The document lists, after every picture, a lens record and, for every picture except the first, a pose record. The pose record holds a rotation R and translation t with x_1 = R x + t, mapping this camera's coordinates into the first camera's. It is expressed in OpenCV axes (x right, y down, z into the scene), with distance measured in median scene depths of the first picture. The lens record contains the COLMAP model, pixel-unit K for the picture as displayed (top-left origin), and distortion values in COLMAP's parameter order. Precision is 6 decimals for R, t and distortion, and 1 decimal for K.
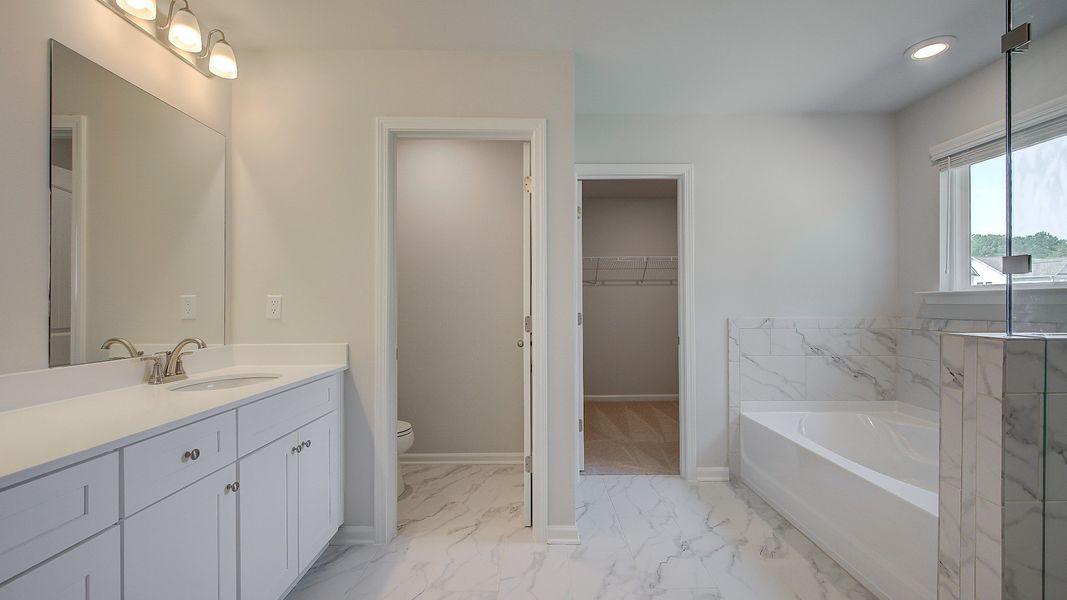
lens RADIAL K [[432.3, 0, 538.6], [0, 432.3, 300.0], [0, 0, 1]] dist [0.008597, -0.002773]
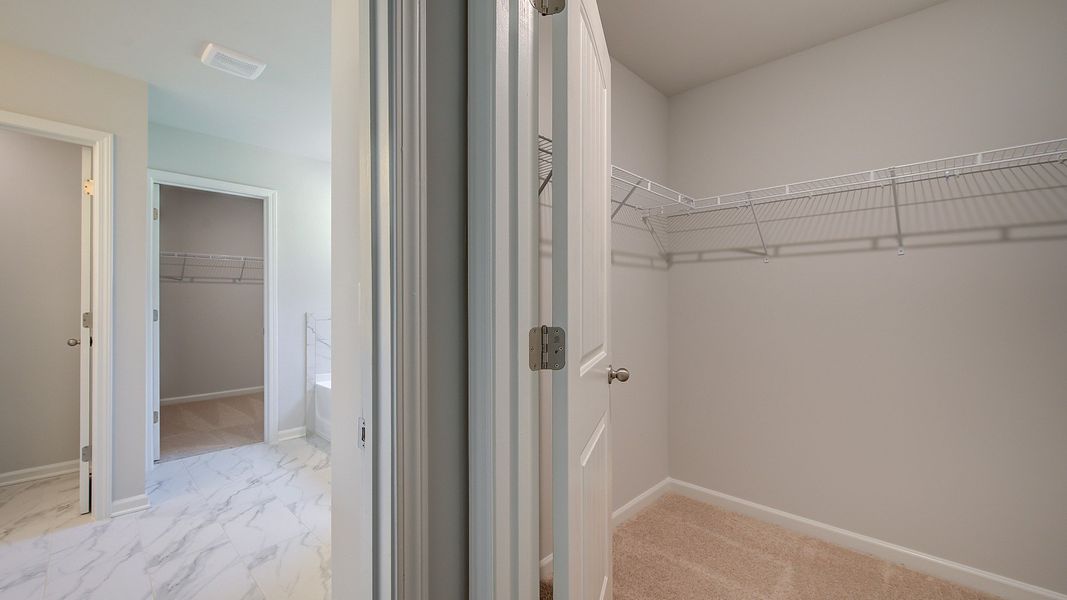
lens RADIAL K [[432.3, 0, 538.6], [0, 432.3, 300.0], [0, 0, 1]] dist [0.008597, -0.002773]
pose [[0.696105, 0.006226, 0.717913, -0.020943], [-0.009828, 0.999951, 0.000858, -0.005202], [-0.717872, -0.007653, 0.696133, -0.557133]]
